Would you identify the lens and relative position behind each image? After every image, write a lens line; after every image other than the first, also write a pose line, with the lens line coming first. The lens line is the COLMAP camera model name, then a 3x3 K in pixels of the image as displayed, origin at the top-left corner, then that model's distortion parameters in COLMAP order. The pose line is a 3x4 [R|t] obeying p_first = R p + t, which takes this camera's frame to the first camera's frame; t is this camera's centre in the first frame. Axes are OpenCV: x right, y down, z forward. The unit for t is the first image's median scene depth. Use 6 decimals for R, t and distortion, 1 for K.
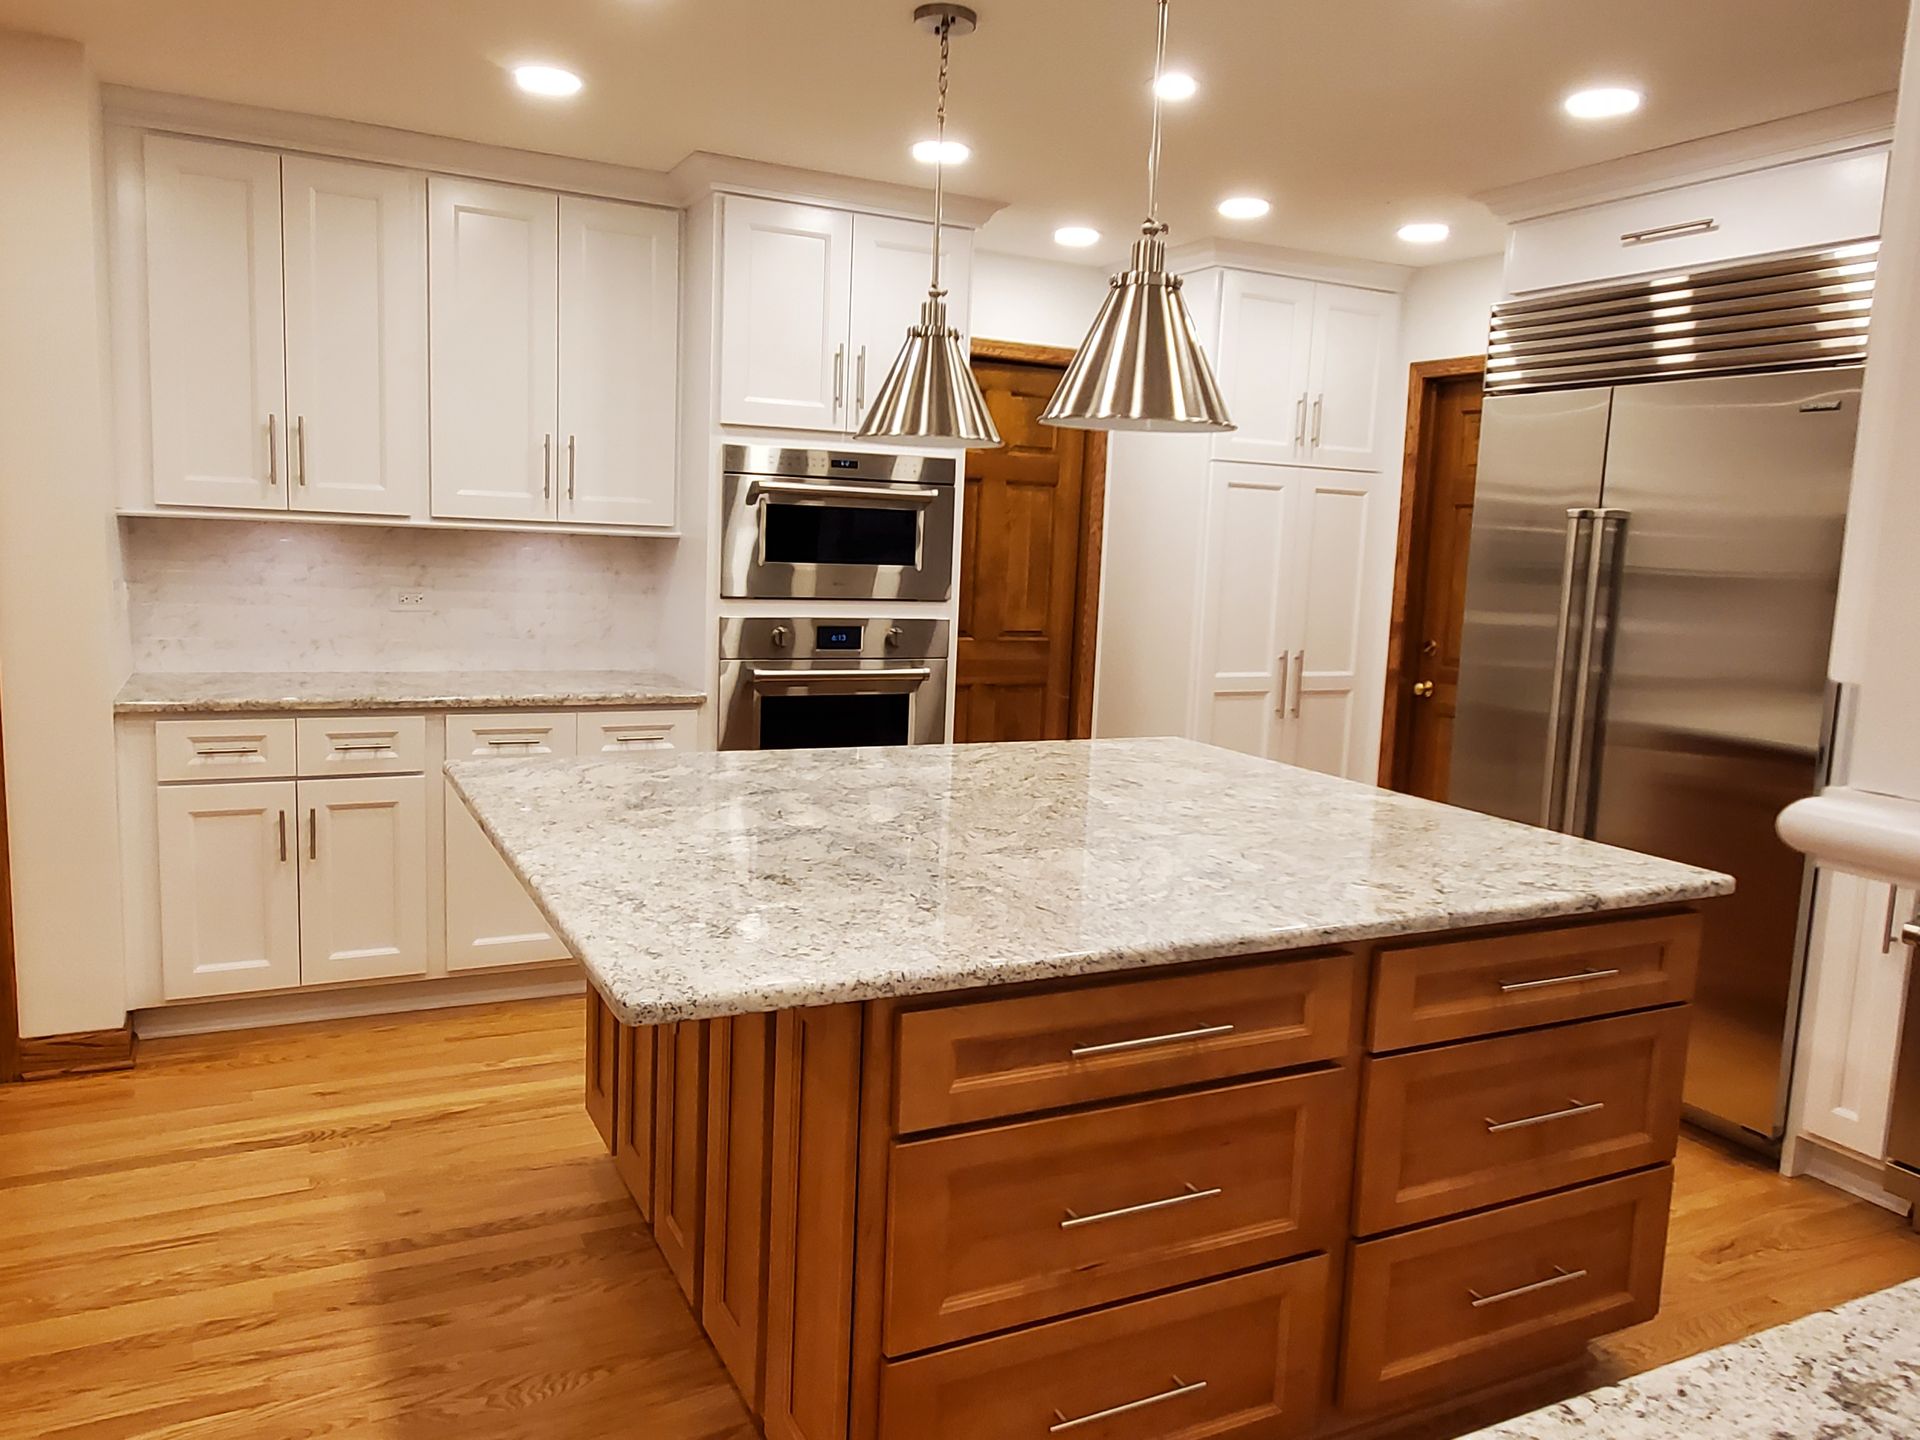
lens RADIAL K [[1391.9, 0, 959.4], [0, 1391.9, 710.1], [0, 0, 1]] dist [0.025587, -0.001230]
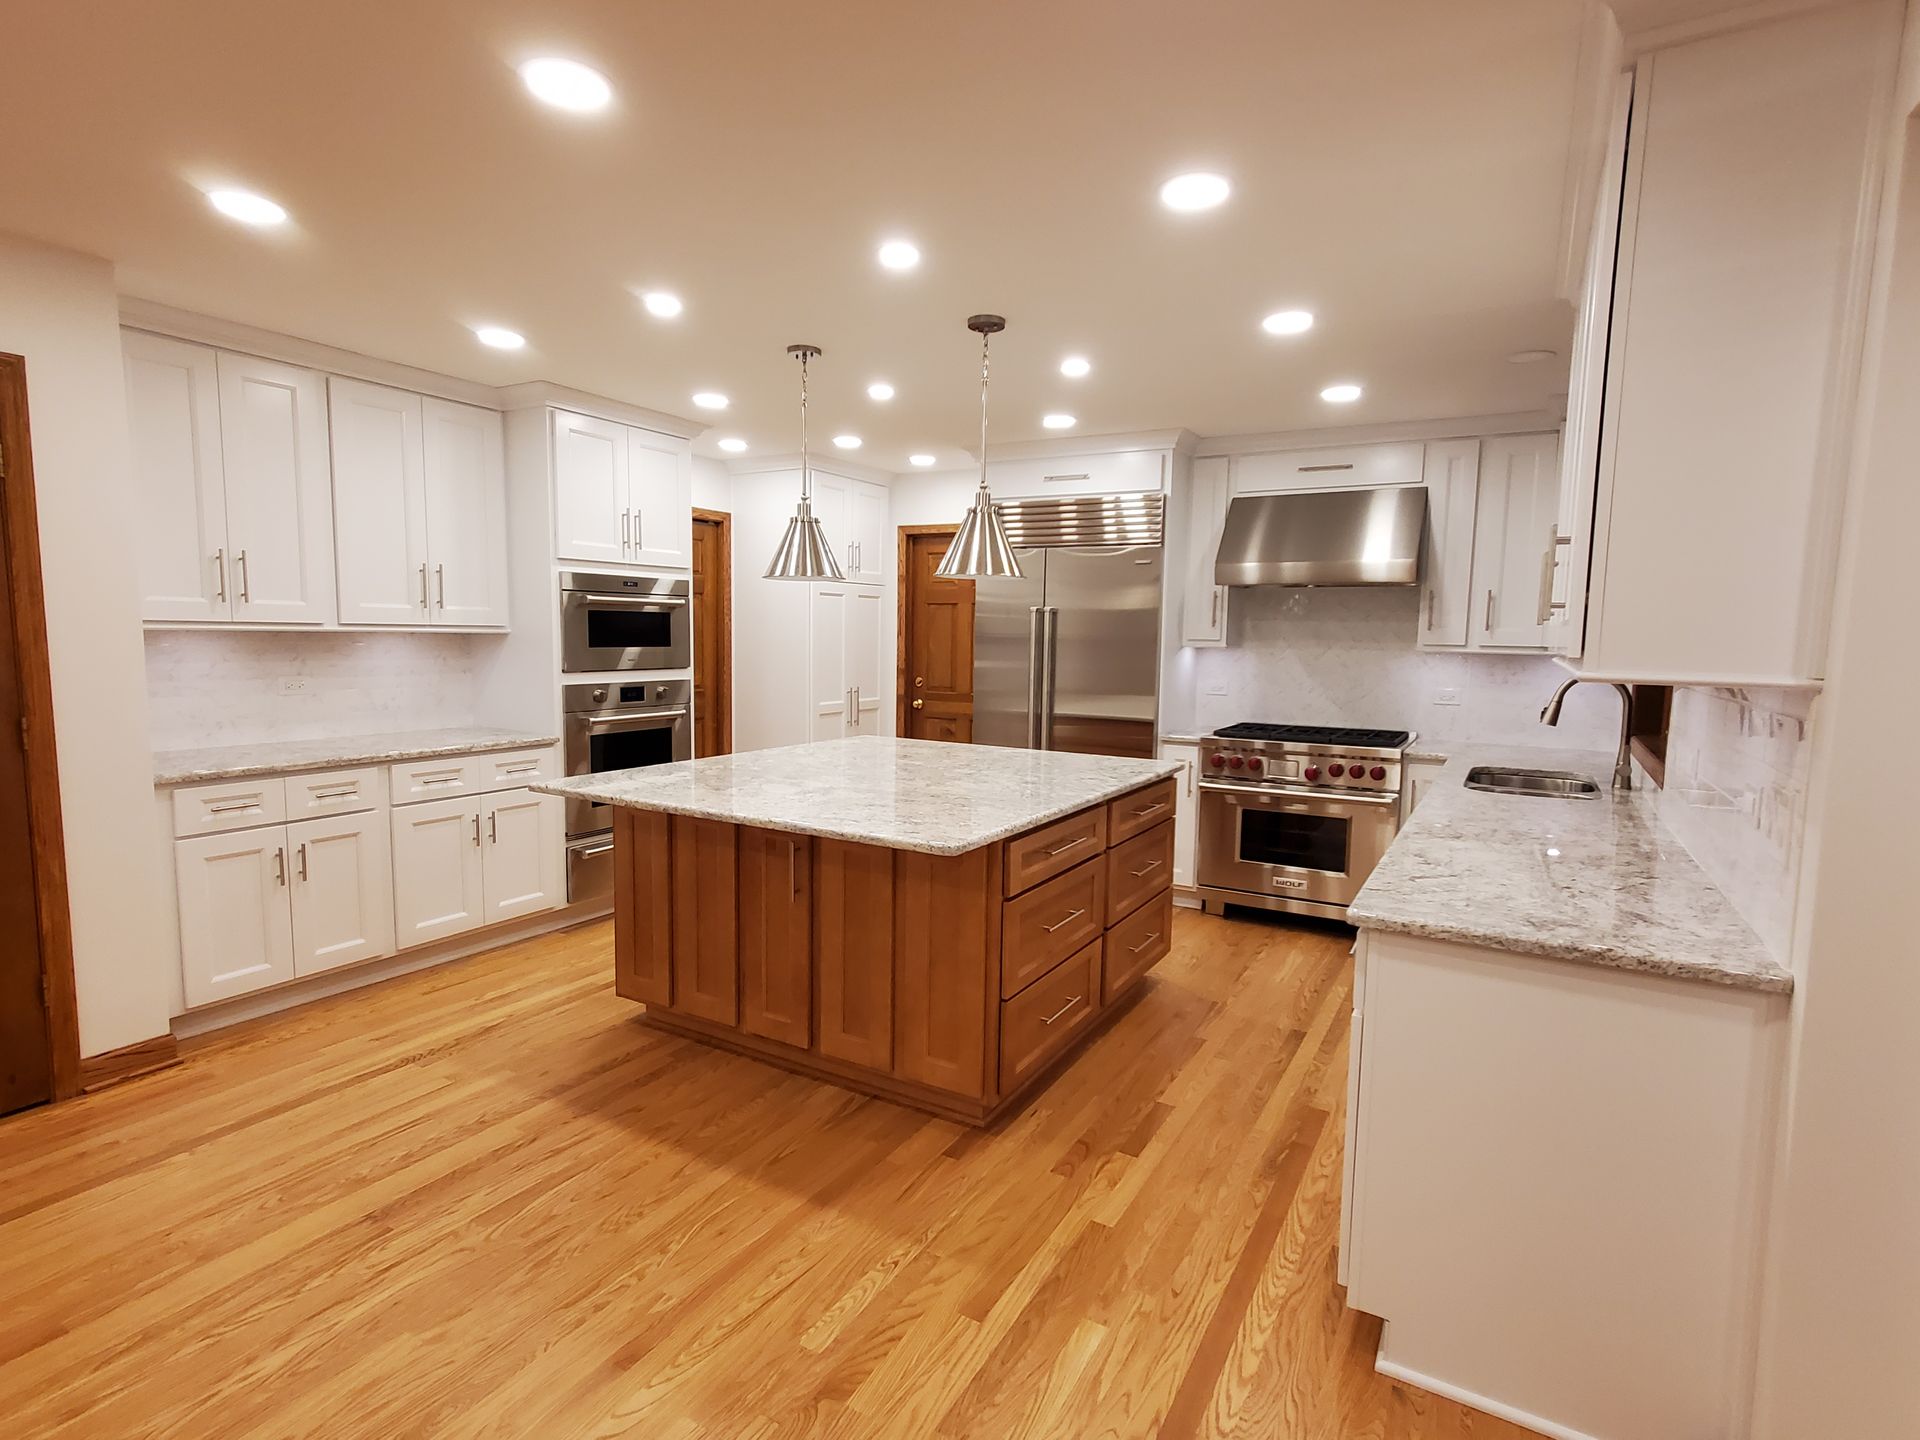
lens RADIAL K [[962.5, 0, 960.0], [0, 962.5, 720.0], [0, 0, 1]] dist [0.031989, 0.000442]
pose [[0.840035, -0.077967, 0.536900, -0.419488], [0.086202, 0.996230, 0.009797, -0.002319], [-0.535639, 0.038053, 0.843589, -0.129779]]
